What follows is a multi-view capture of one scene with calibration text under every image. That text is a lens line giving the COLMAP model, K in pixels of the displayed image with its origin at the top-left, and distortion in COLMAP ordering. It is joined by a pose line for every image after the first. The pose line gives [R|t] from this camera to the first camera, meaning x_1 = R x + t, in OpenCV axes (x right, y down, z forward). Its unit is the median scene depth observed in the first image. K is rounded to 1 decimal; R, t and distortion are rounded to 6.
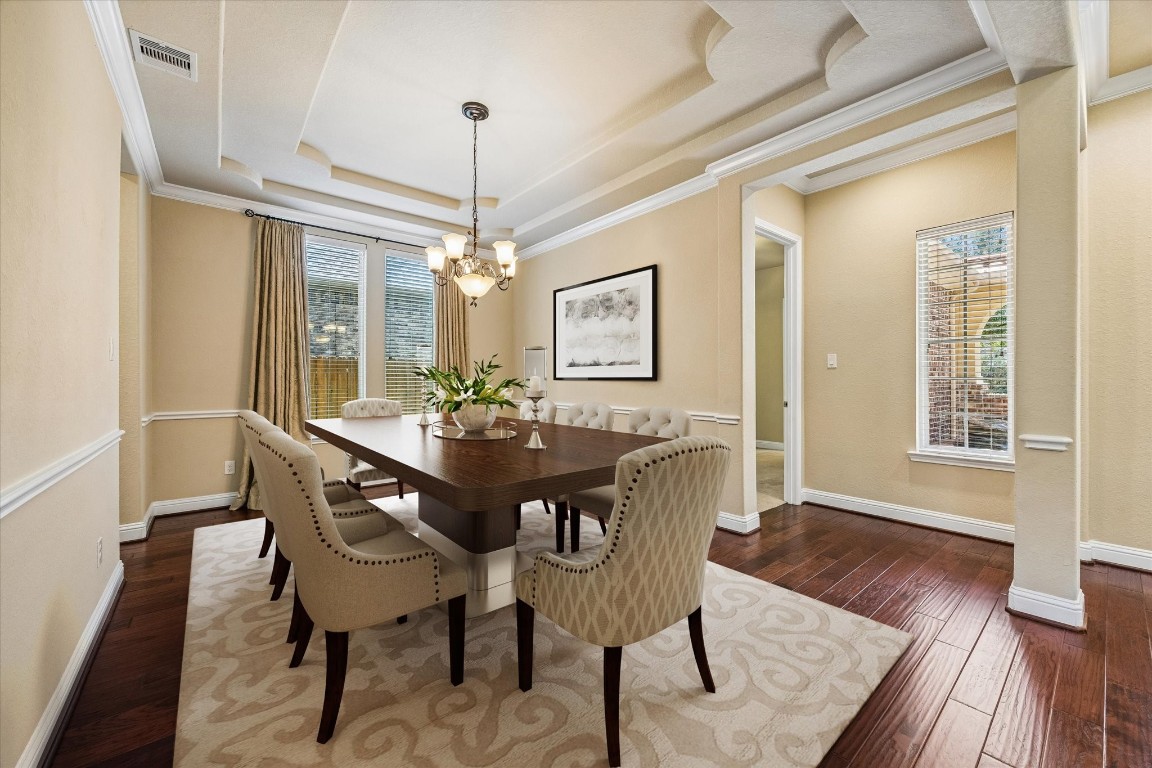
lens RADIAL K [[449.3, 0, 578.3], [0, 449.3, 384.4], [0, 0, 1]] dist [0.002598, -0.000053]
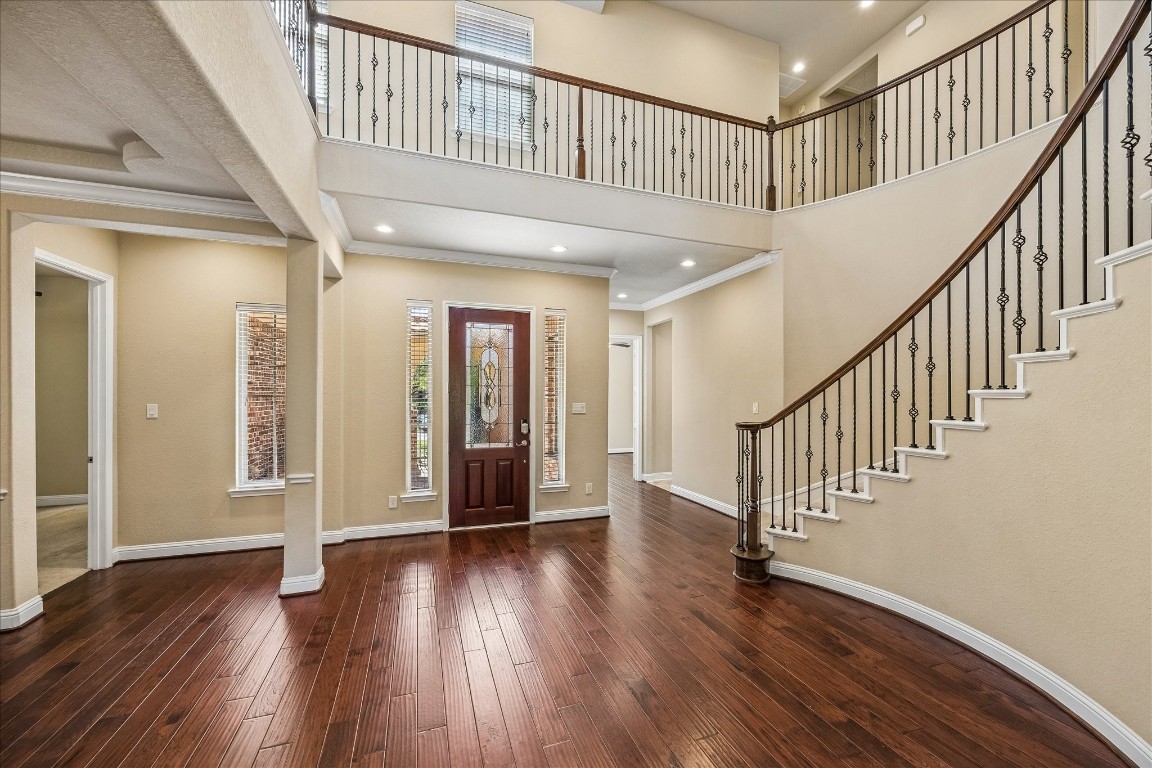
lens RADIAL K [[449.3, 0, 569.6], [0, 449.3, 400.0], [0, 0, 1]] dist [0.002598, -0.000053]
pose [[0.350625, -0.002823, 0.936512, -0.062692], [0.004073, 0.999991, 0.001489, -0.099657], [-0.936507, 0.003292, 0.350633, -0.292070]]
